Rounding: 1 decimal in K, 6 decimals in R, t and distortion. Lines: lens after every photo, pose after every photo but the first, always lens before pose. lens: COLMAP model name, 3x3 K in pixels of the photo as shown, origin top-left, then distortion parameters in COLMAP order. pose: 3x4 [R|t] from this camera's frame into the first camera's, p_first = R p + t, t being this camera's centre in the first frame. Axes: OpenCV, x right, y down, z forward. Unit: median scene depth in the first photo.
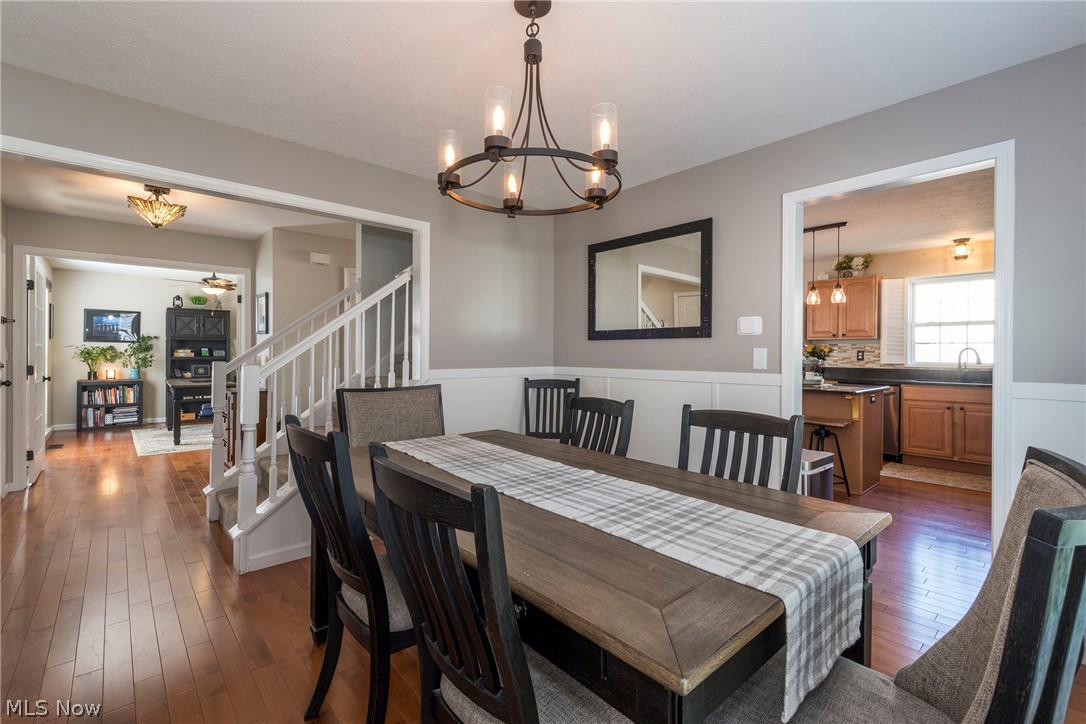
lens RADIAL K [[493.3, 0, 546.5], [0, 493.3, 354.7], [0, 0, 1]] dist [0.006074, 0.000226]
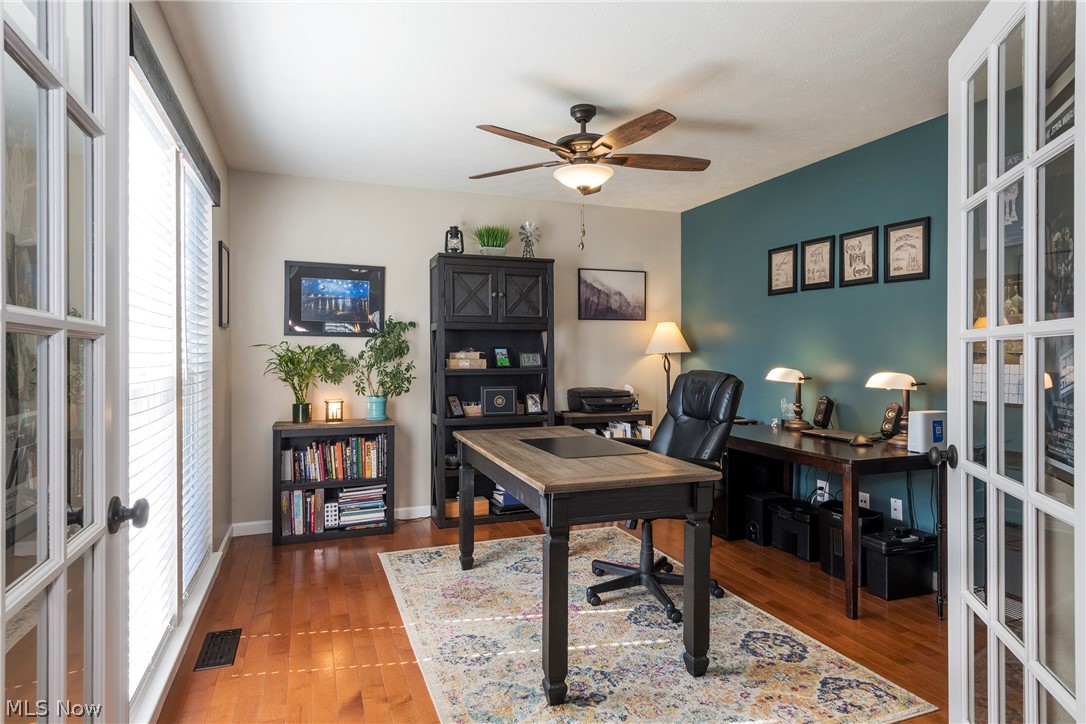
lens RADIAL K [[642.8, 0, 540.1], [0, 642.8, 359.0], [0, 0, 1]] dist [0.024165, -0.000336]
pose [[0.934693, -0.005482, -0.355413, -0.502964], [0.005760, 0.999983, -0.000275, -0.003488], [0.355408, -0.001790, 0.934709, 0.530074]]
